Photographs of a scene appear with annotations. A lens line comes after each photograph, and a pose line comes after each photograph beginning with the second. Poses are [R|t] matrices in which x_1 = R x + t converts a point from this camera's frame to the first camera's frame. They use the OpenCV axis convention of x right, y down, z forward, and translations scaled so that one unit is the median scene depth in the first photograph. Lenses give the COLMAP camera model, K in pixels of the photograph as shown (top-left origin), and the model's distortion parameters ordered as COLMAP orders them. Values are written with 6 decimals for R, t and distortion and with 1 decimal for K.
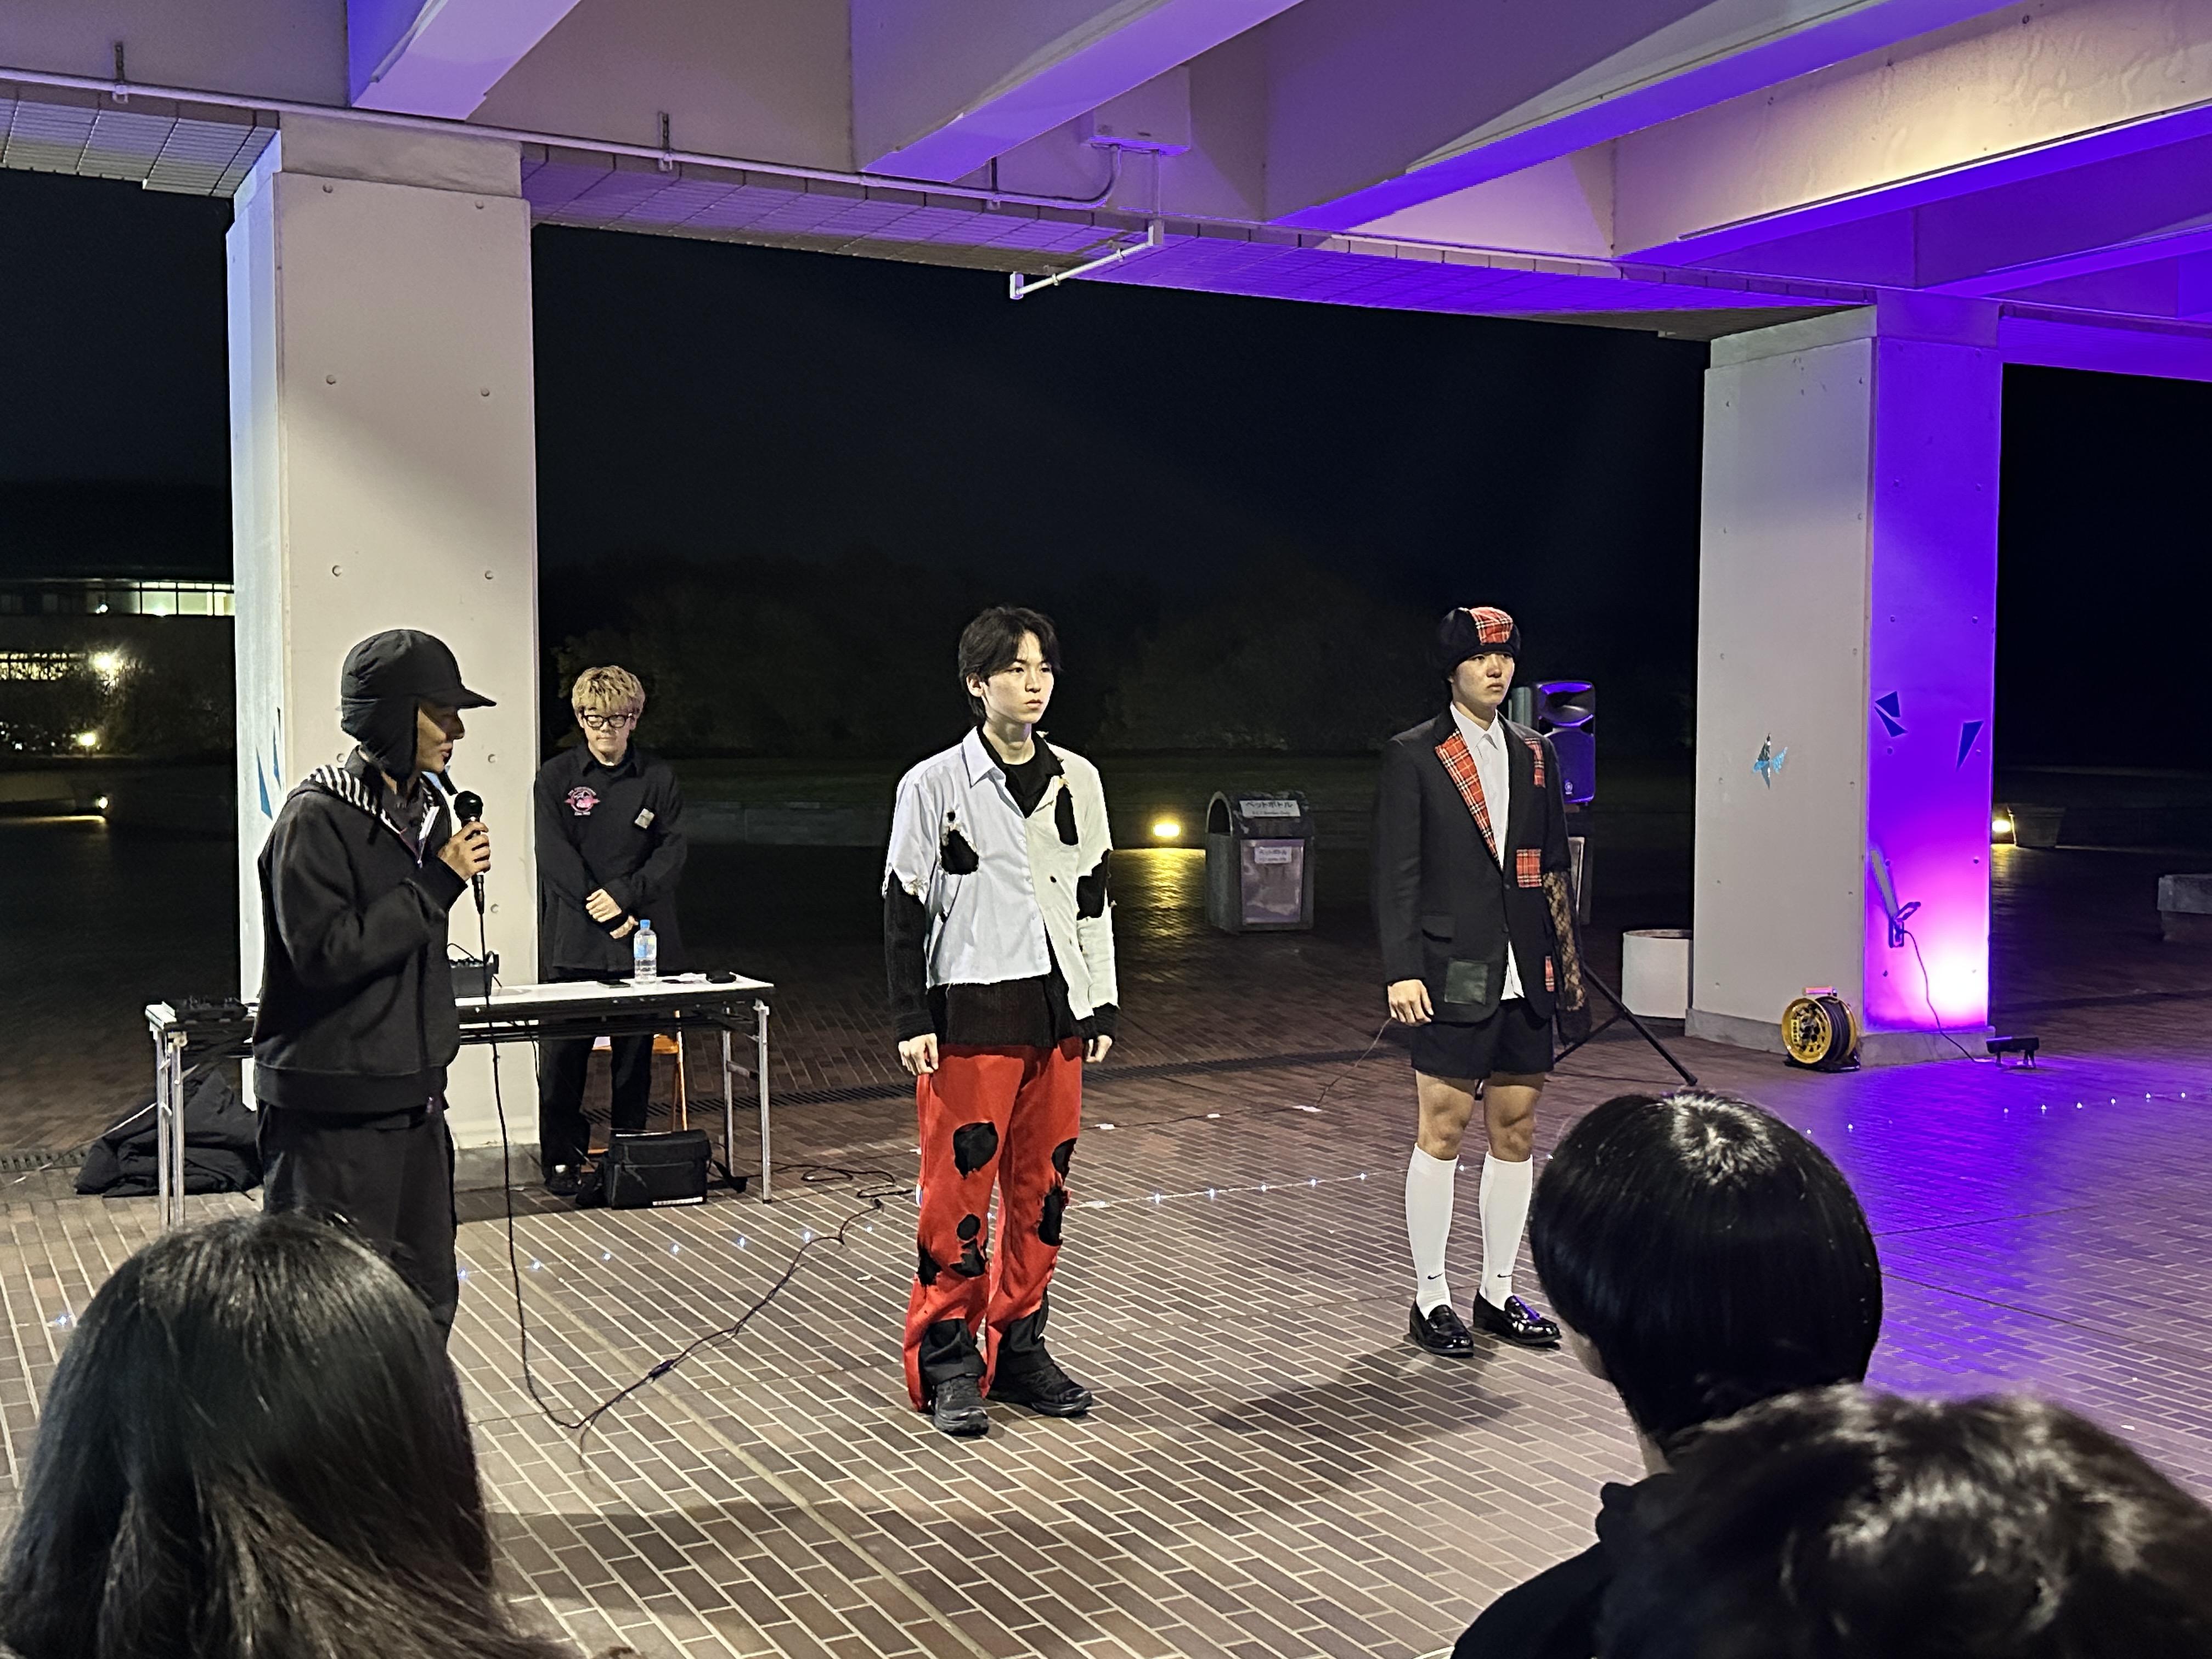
lens RADIAL K [[2432.7, 0, 1101.3], [0, 2432.7, 836.3], [0, 0, 1]] dist [0.179463, -0.396957]
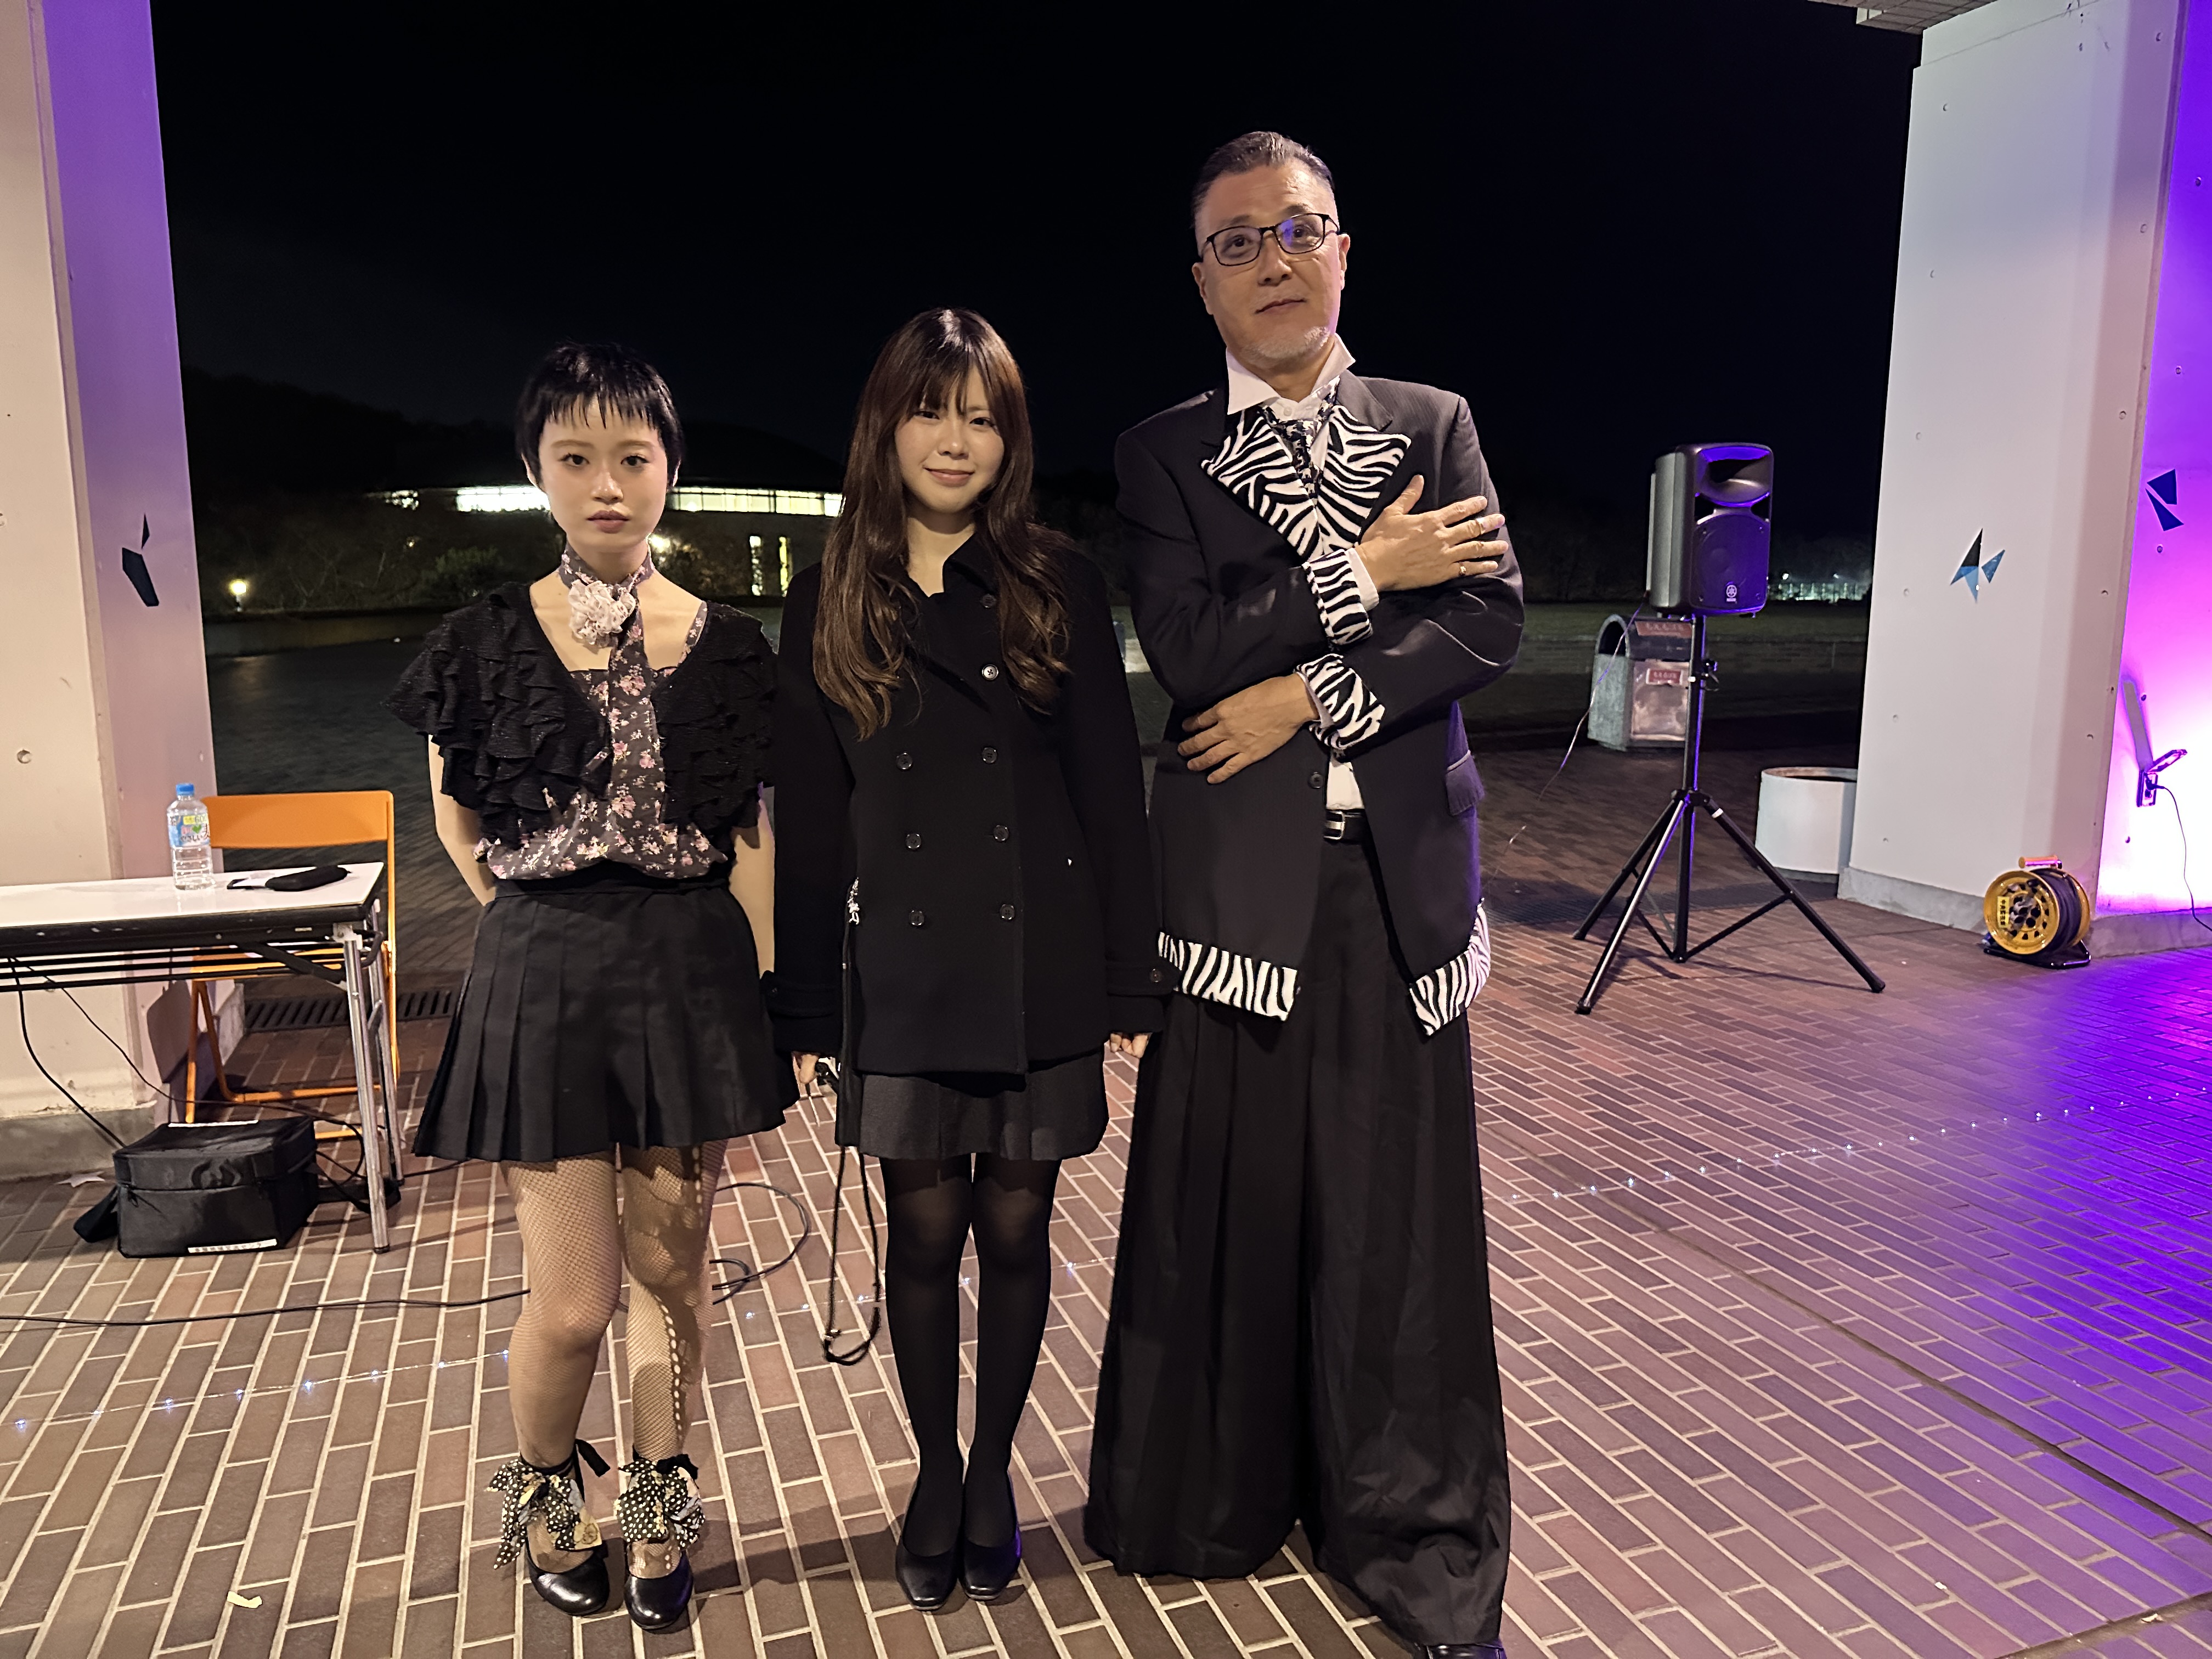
lens RADIAL K [[1569.7, 0, 1106.0], [0, 1569.7, 829.5], [0, 0, 1]] dist [-0.003638, 0.001867]
pose [[0.989849, 0.022230, -0.140372, 0.069342], [-0.007049, 0.994155, 0.107734, 0.001338], [0.141946, -0.105651, 0.984220, 0.477362]]
